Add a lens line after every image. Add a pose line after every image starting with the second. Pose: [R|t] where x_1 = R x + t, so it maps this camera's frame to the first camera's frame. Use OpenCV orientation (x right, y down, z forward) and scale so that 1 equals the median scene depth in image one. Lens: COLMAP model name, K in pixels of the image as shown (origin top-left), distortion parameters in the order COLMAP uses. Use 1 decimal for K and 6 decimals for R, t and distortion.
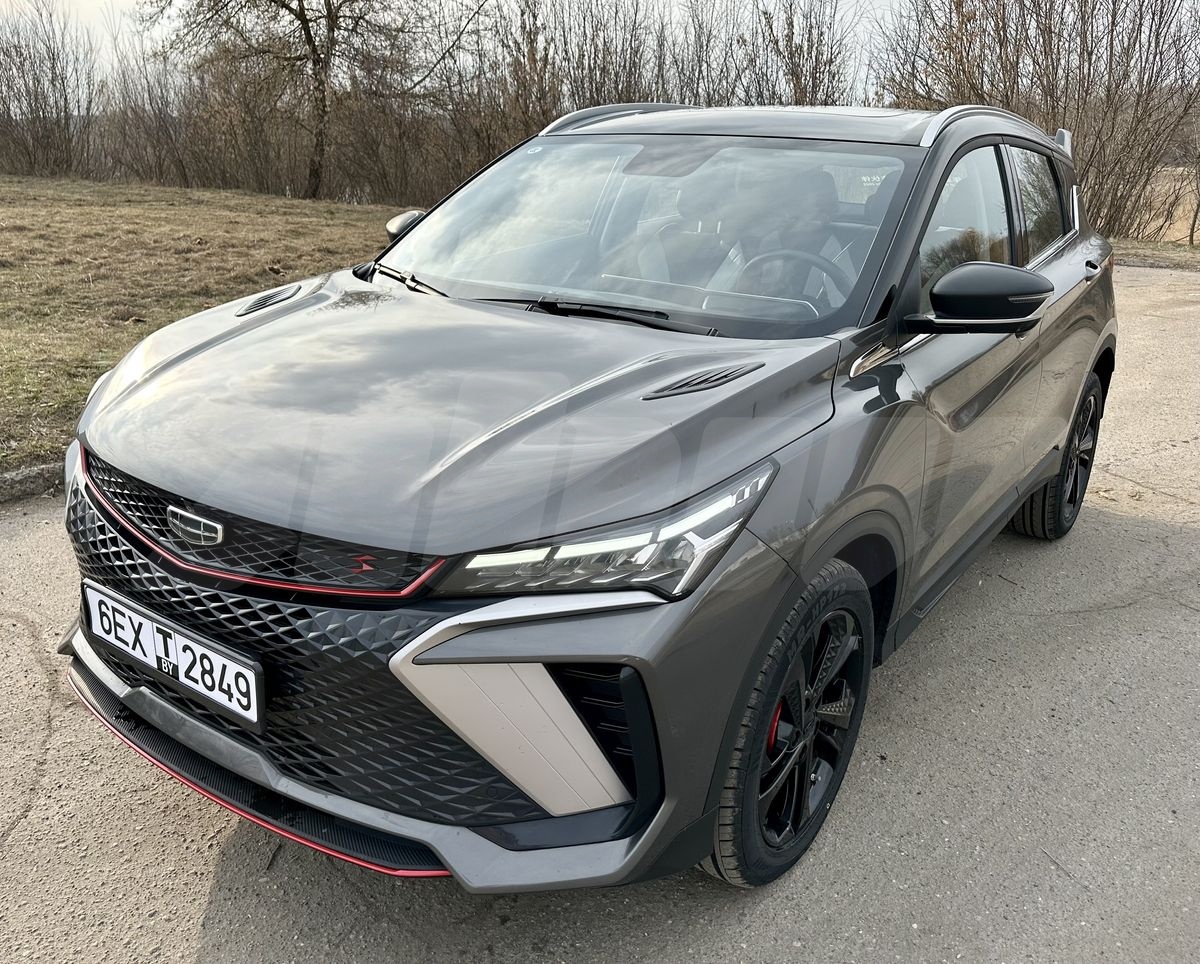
lens RADIAL K [[1055.5, 0, 600.7], [0, 1055.5, 473.1], [0, 0, 1]] dist [0.038737, -0.013551]
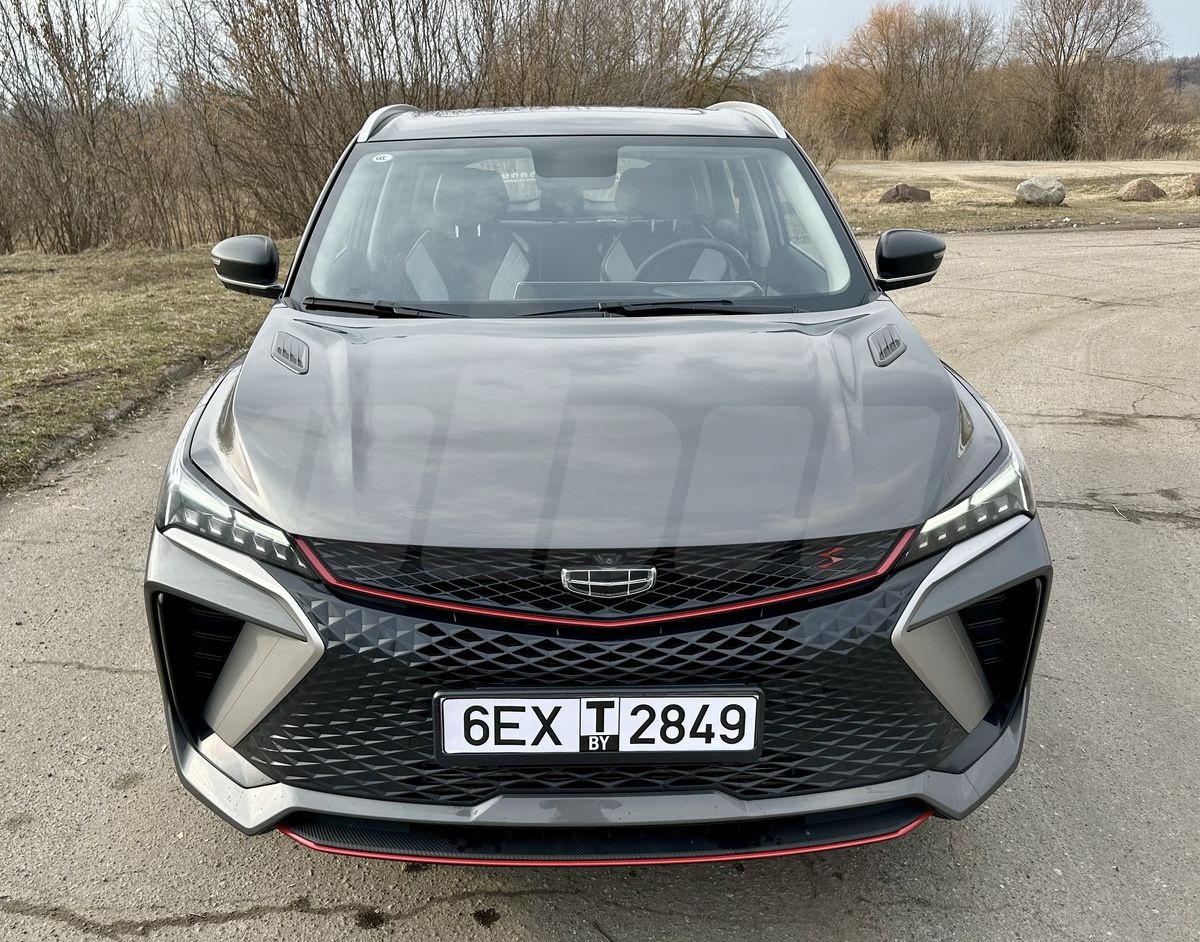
lens RADIAL K [[1109.2, 0, 594.5], [0, 1109.2, 473.4], [0, 0, 1]] dist [0.026307, 0.000000]
pose [[0.794902, -0.215075, 0.567339, -0.918994], [0.220983, 0.973466, 0.059415, -0.099810], [-0.565064, 0.078143, 0.821338, 0.214560]]
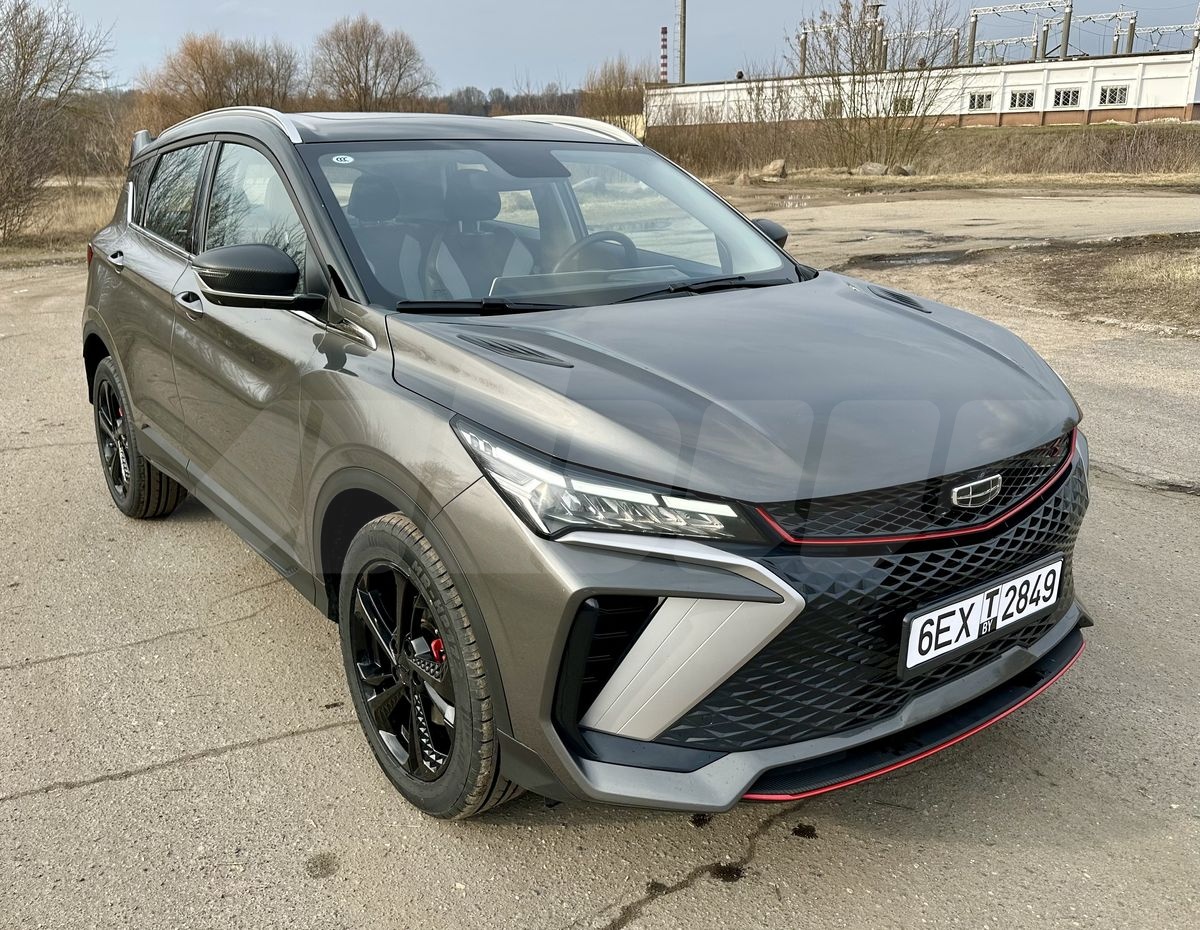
lens RADIAL K [[1008.7, 0, 570.6], [0, 1008.7, 457.8], [0, 0, 1]] dist [0.074331, -0.125474]
pose [[0.313317, -0.306266, 0.898907, -1.460140], [0.310185, 0.927655, 0.207945, -0.334631], [-0.897562, 0.213675, 0.385649, 0.967427]]
